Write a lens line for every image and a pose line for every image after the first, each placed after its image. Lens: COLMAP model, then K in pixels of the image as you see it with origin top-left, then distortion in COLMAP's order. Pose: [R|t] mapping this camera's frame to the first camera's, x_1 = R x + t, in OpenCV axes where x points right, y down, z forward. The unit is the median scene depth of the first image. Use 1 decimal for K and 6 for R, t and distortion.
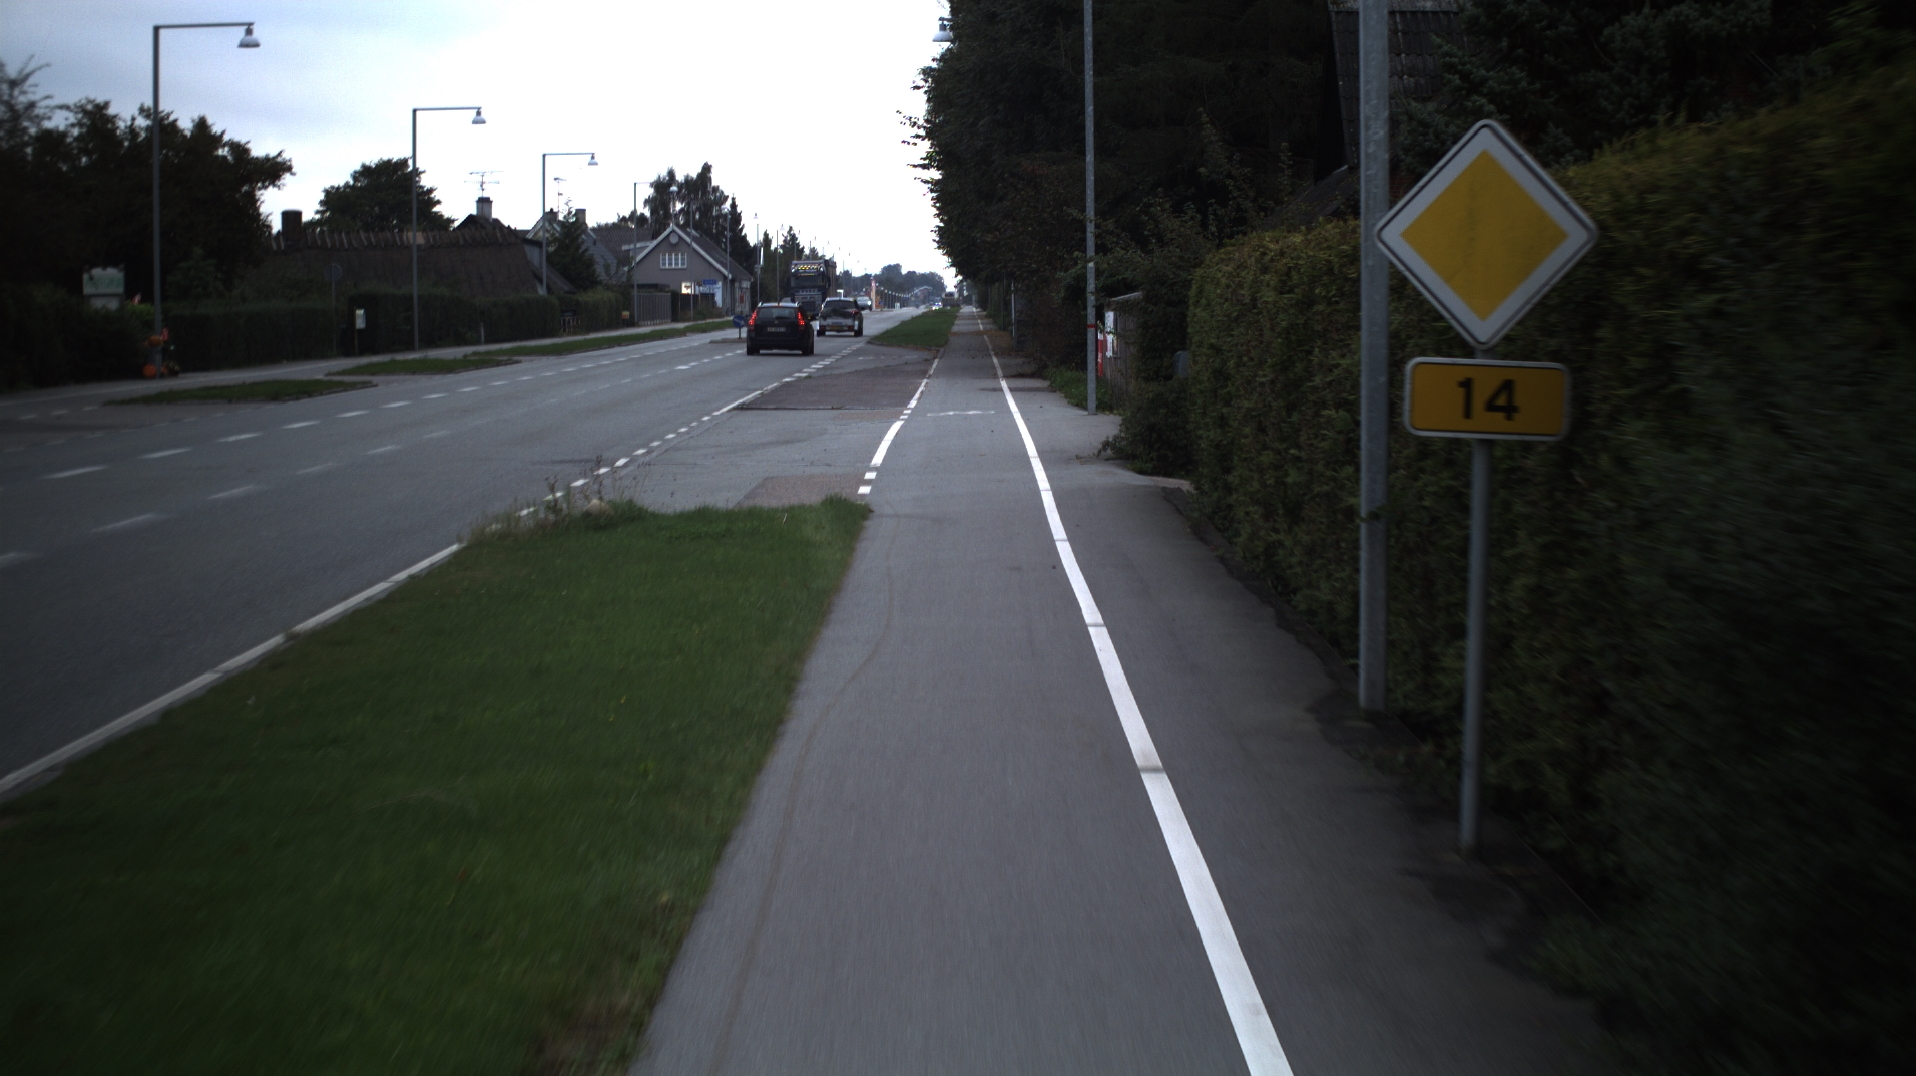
lens RADIAL K [[2328.6, 0, 960.4], [0, 2328.6, 422.7], [0, 0, 1]] dist [-0.195562, -0.007561]
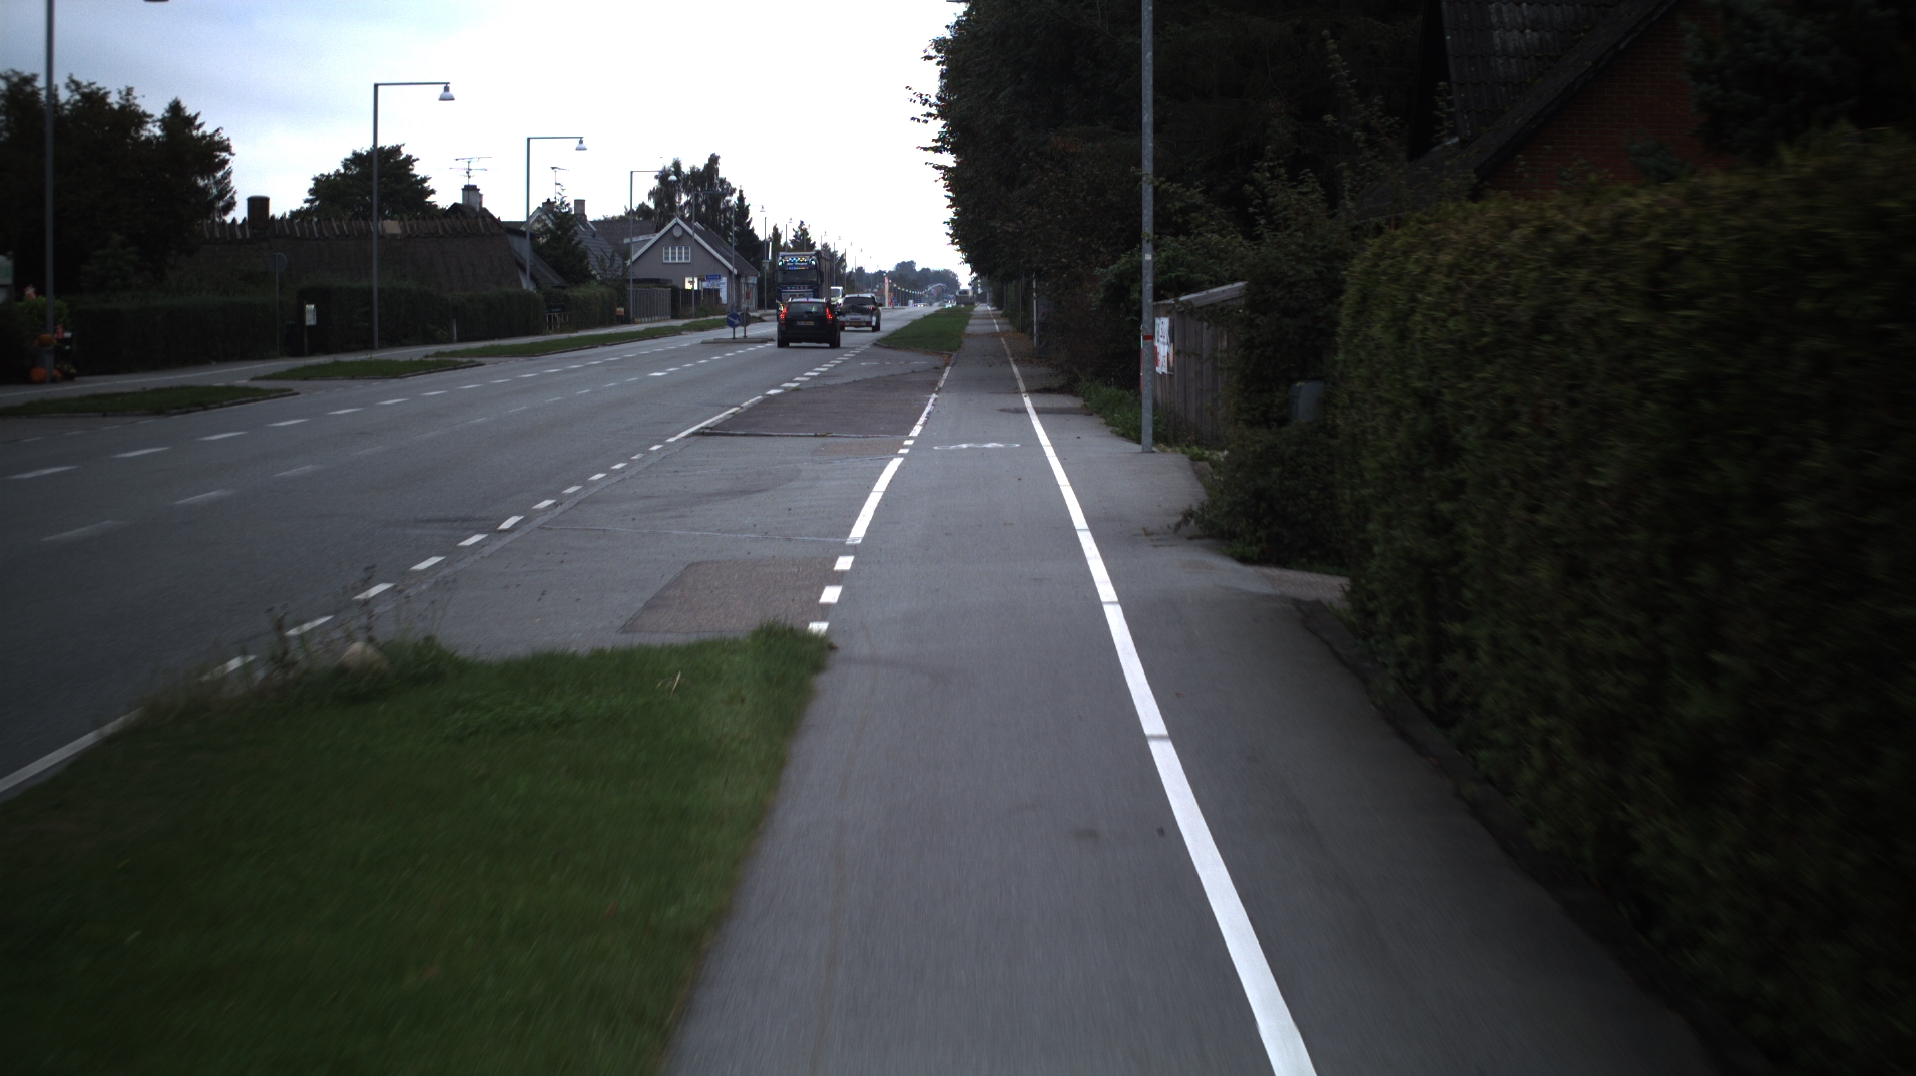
lens RADIAL K [[1790.5, 0, 989.2], [0, 1790.5, 371.4], [0, 0, 1]] dist [-0.165539, 0.007070]
pose [[0.999919, 0.008012, 0.009924, -0.001355], [-0.007916, 0.999923, -0.009581, -0.018220], [-0.010000, 0.009502, 0.999905, 0.307793]]
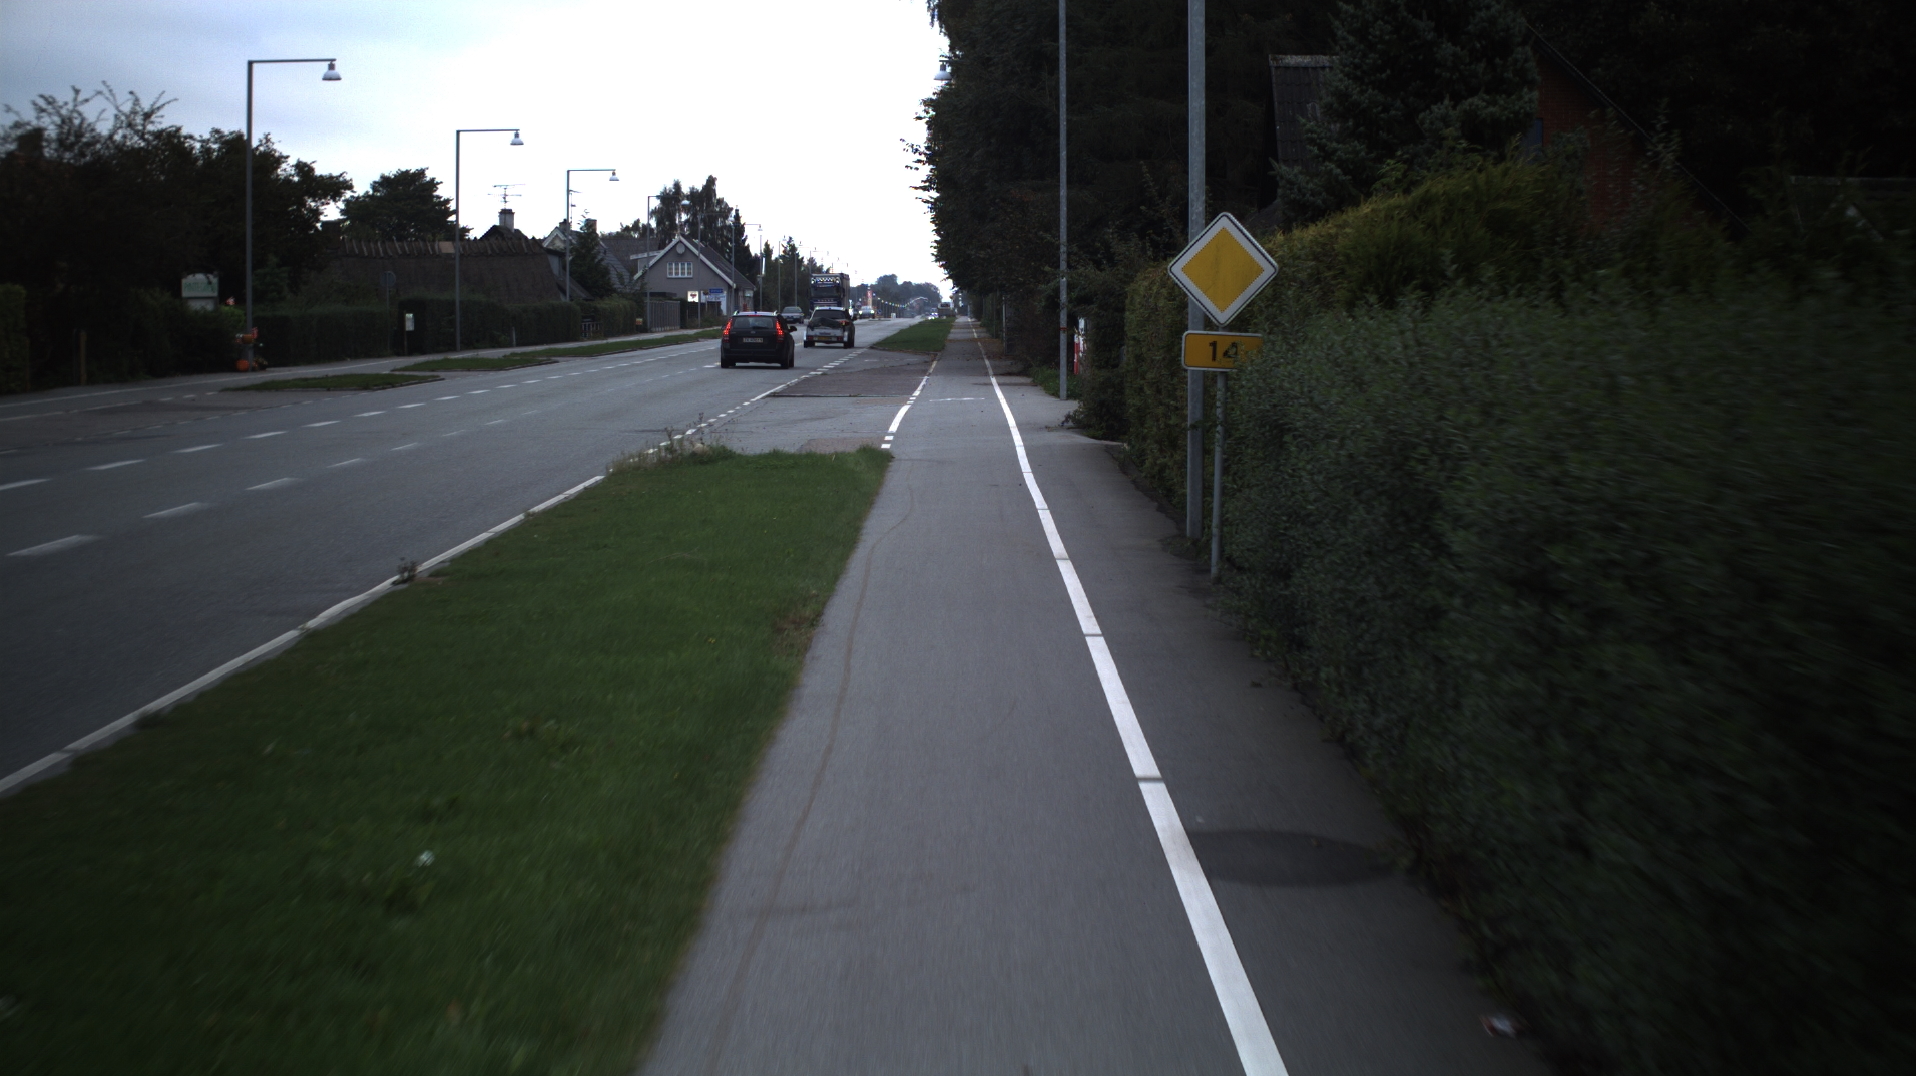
lens RADIAL K [[3304.2, 0, 958.0], [0, 3304.2, 538.0], [0, 0, 1]] dist [-0.225225, 0.000818]
pose [[0.999969, 0.007440, 0.002431, -0.002215], [-0.007472, 0.999882, 0.013388, 0.034648], [-0.002331, -0.013405, 0.999907, -0.561967]]
